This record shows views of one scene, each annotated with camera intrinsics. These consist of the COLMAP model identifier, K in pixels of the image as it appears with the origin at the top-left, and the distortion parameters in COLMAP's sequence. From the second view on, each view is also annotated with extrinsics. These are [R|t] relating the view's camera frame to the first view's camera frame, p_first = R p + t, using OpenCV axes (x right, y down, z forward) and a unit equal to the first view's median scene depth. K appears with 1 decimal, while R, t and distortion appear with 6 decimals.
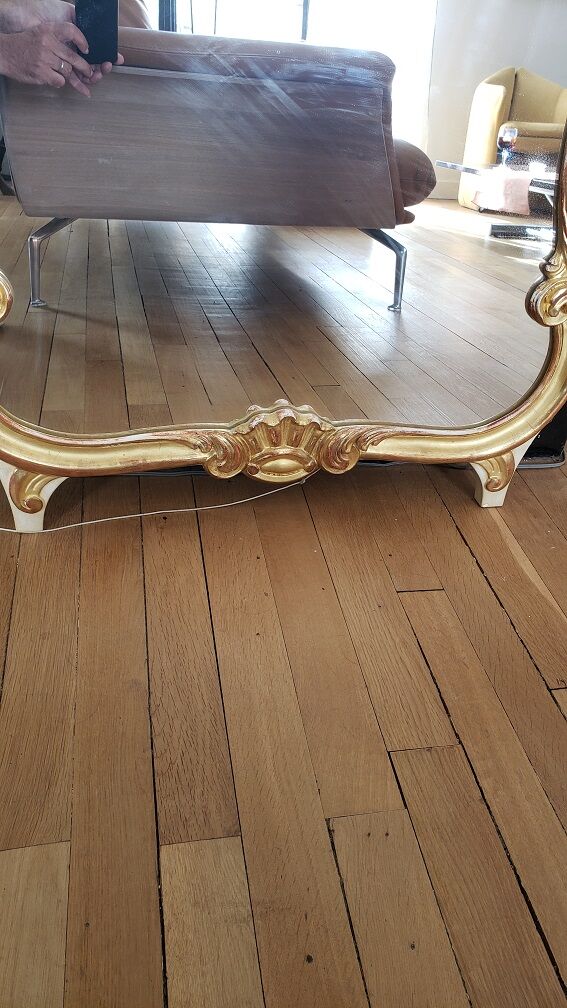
lens RADIAL K [[776.4, 0, 305.9], [0, 776.4, 479.0], [0, 0, 1]] dist [0.238042, -0.722235]
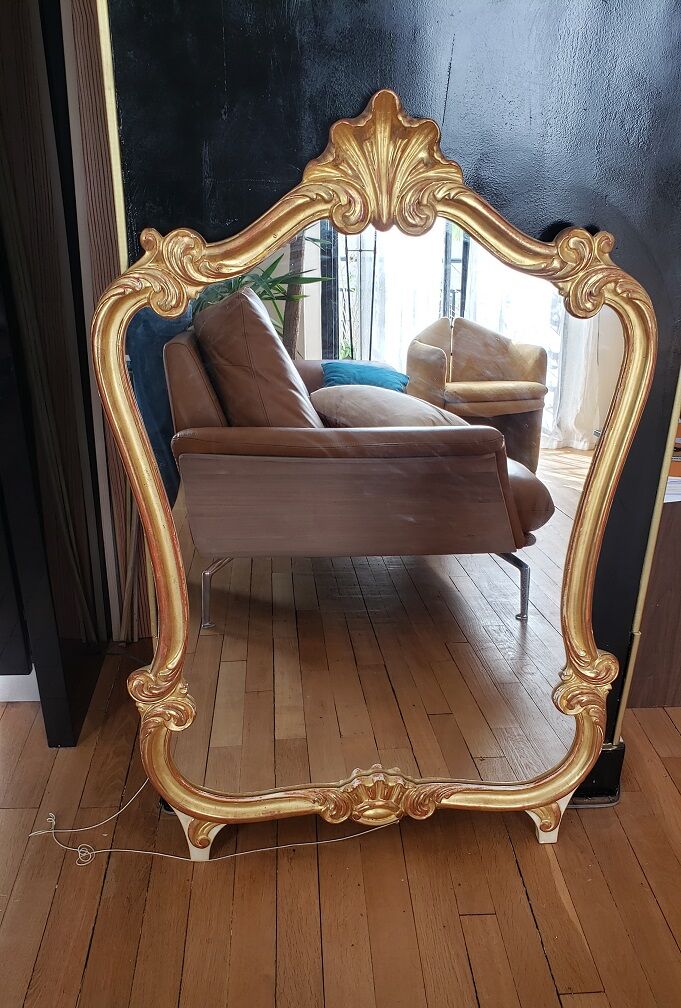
lens RADIAL K [[918.8, 0, 370.7], [0, 918.8, 600.4], [0, 0, 1]] dist [0.098962, -0.145307]
pose [[0.990399, -0.014477, -0.137478, 0.188483], [-0.004307, 0.990787, -0.135363, -0.171656], [0.138171, 0.134655, 0.981212, -0.650029]]
